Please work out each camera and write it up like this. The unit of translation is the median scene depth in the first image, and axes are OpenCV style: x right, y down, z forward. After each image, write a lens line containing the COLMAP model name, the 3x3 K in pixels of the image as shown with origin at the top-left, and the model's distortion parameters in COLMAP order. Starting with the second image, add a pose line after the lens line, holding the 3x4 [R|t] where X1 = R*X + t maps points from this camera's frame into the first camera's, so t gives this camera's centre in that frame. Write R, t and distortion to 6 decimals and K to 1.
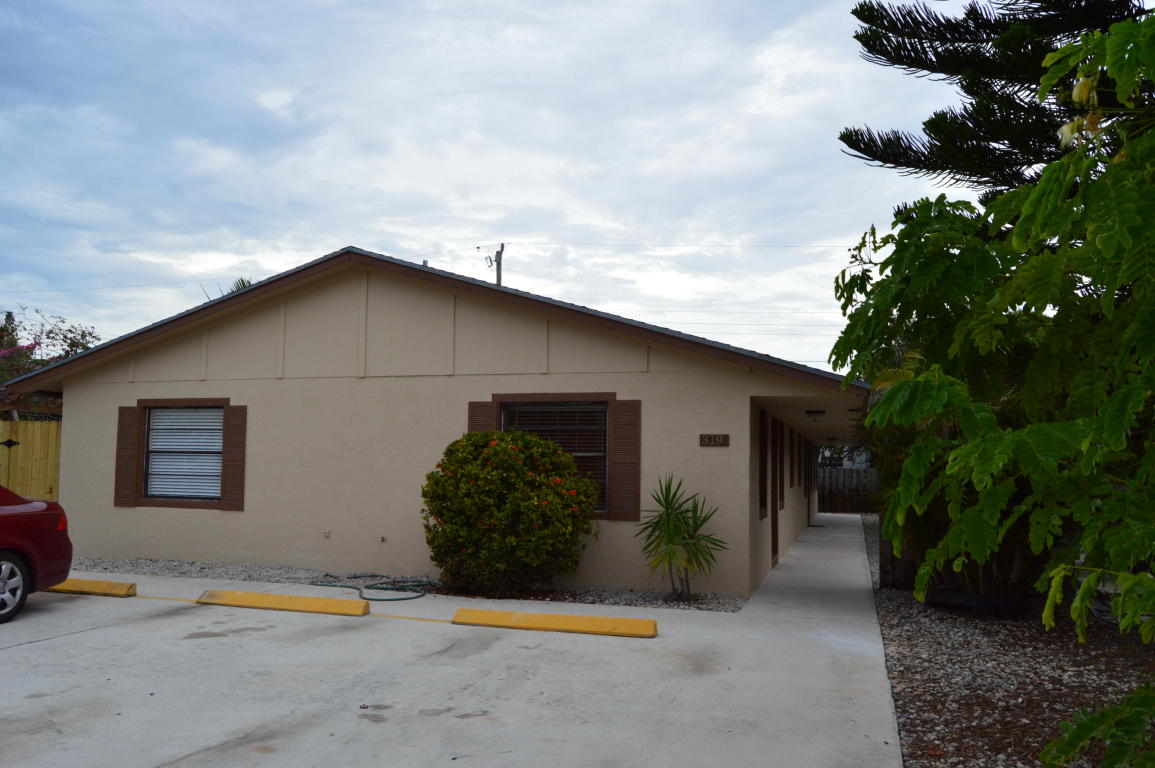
lens RADIAL K [[961.5, 0, 577.0], [0, 961.5, 385.0], [0, 0, 1]] dist [-0.055284, 0.002875]
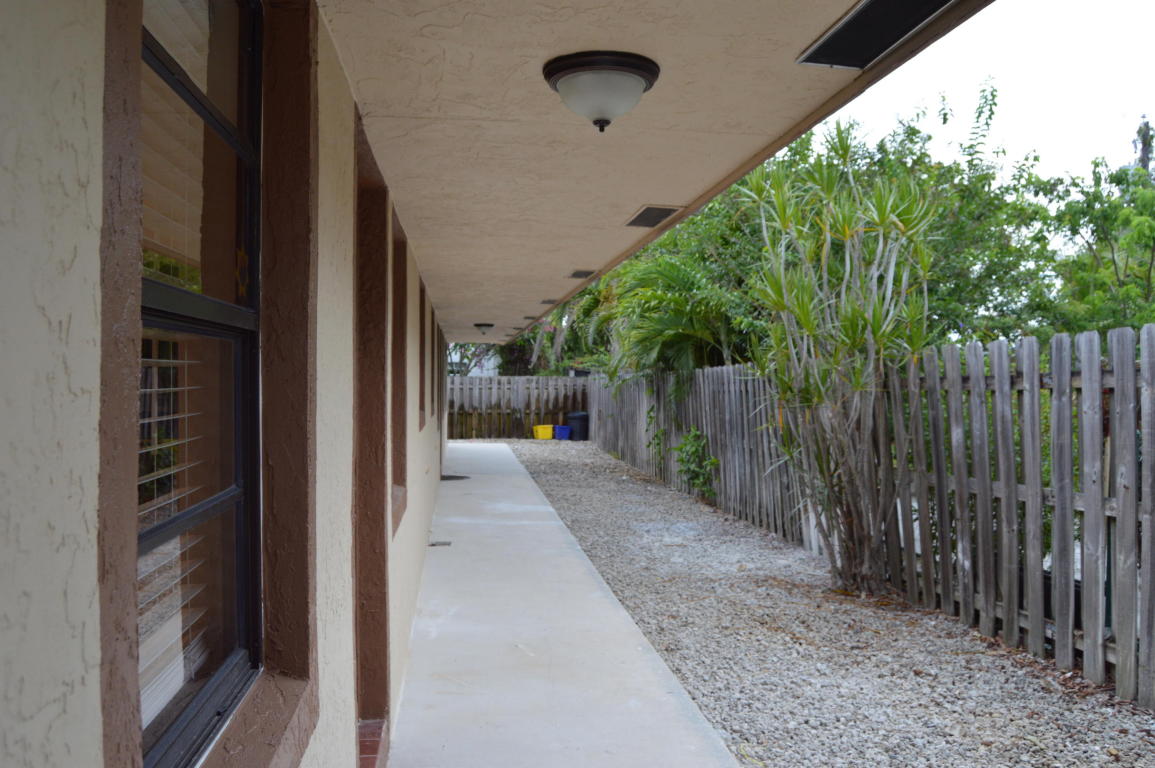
lens RADIAL K [[961.5, 0, 577.4], [0, 961.5, 380.3], [0, 0, 1]] dist [-0.055284, 0.002875]
pose [[0.920210, -0.018380, 0.390992, 0.064399], [-0.016543, 0.996178, 0.085763, 0.026805], [-0.391074, -0.085389, 0.916390, 0.311105]]
